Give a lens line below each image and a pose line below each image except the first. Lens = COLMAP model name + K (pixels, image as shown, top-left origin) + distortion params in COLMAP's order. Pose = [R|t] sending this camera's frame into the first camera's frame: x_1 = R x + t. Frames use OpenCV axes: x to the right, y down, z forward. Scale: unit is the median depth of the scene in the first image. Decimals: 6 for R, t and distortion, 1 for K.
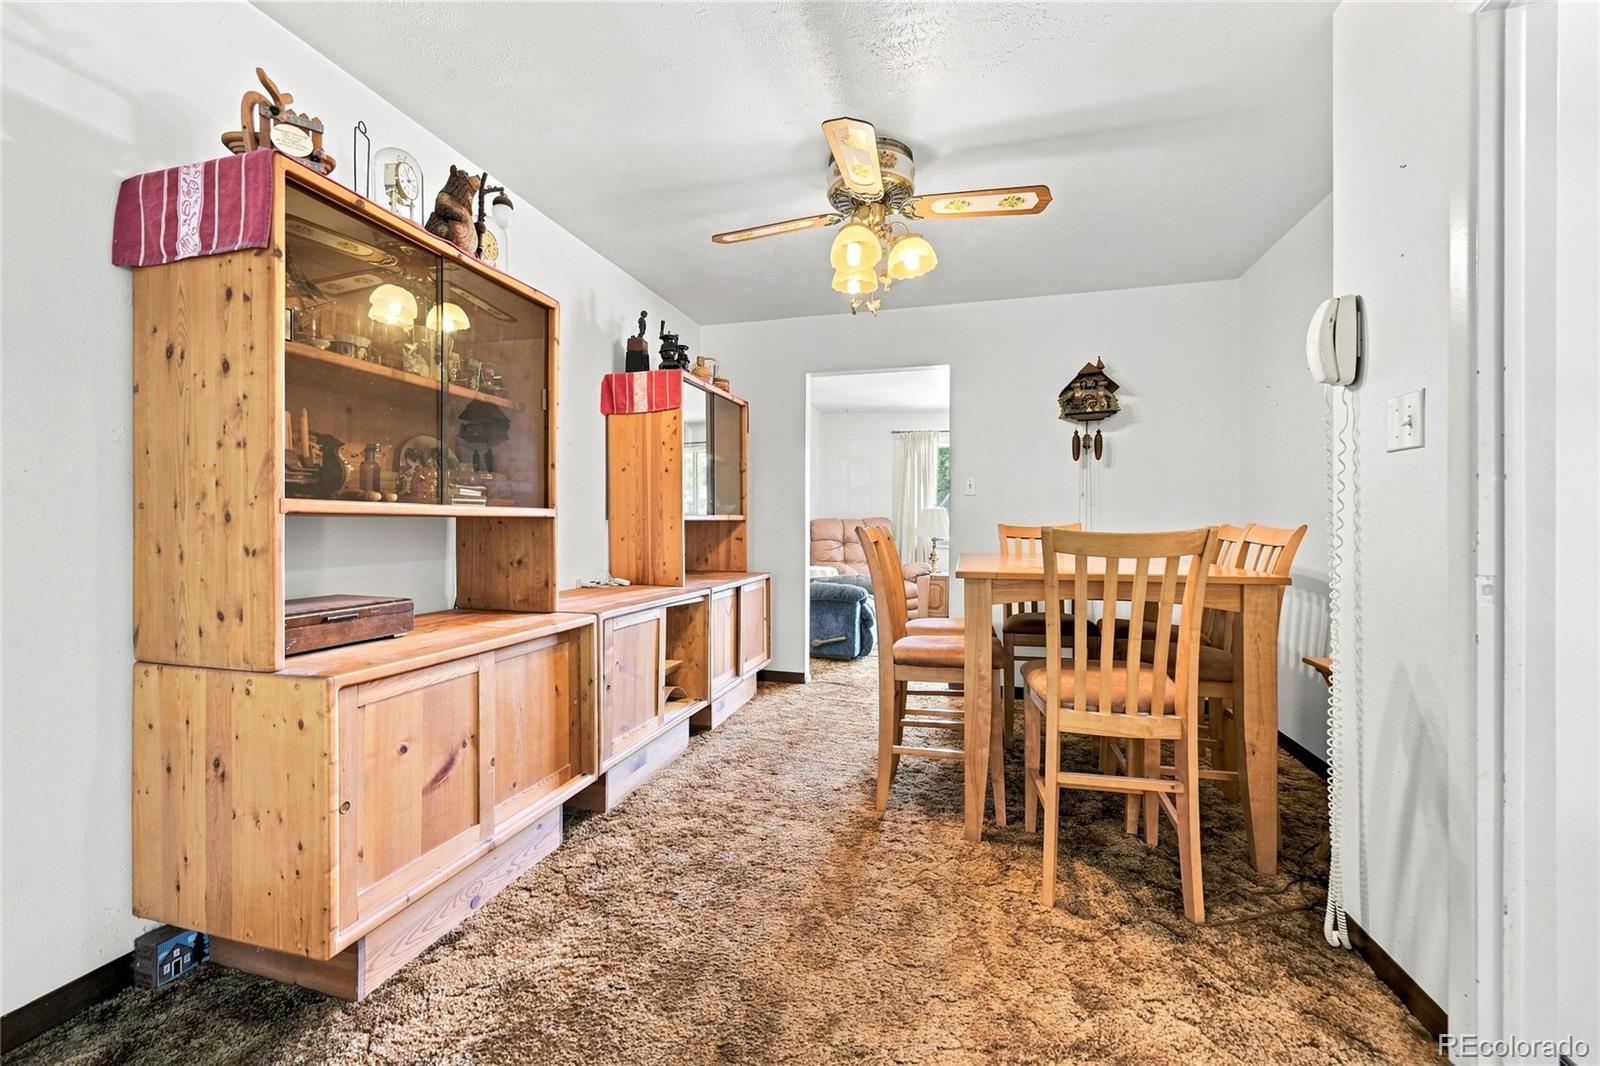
lens RADIAL K [[639.5, 0, 798.3], [0, 639.5, 525.7], [0, 0, 1]] dist [0.000495, -0.000154]
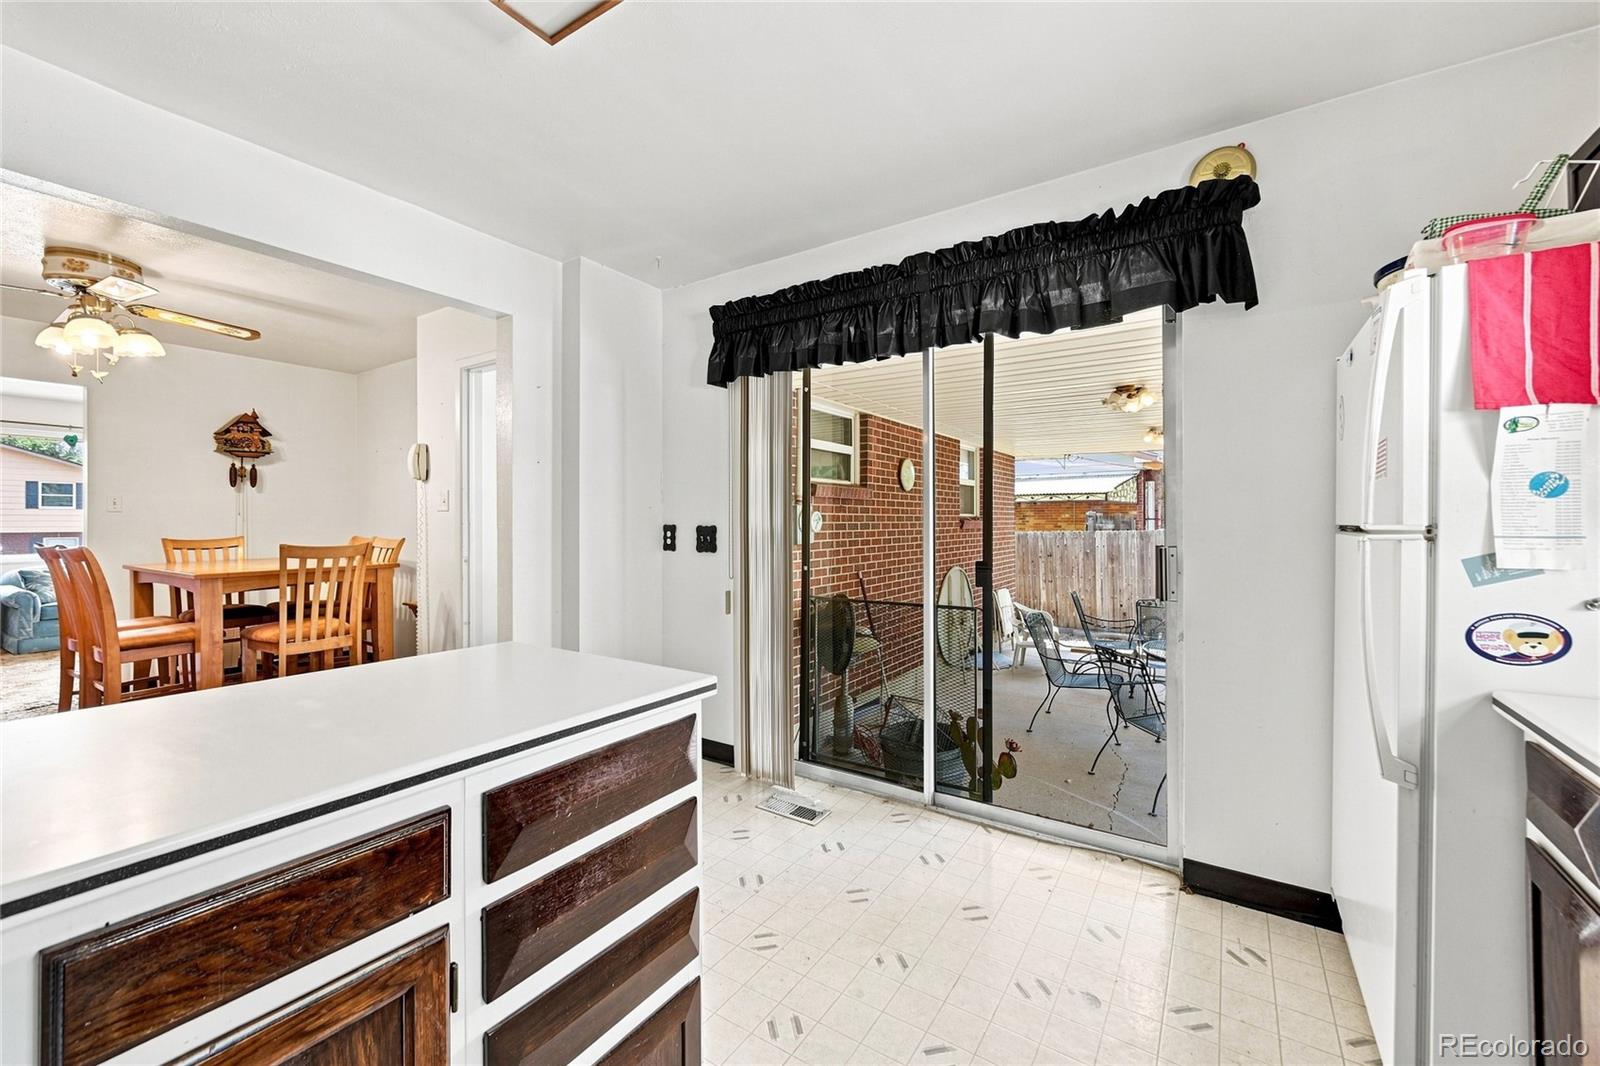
lens RADIAL K [[639.5, 0, 798.3], [0, 639.5, 525.7], [0, 0, 1]] dist [0.000495, -0.000154]
pose [[0.318217, -0.005791, 0.948000, -0.880659], [0.005268, 0.999977, 0.004340, -0.051993], [-0.948003, 0.003613, 0.318240, -0.996506]]
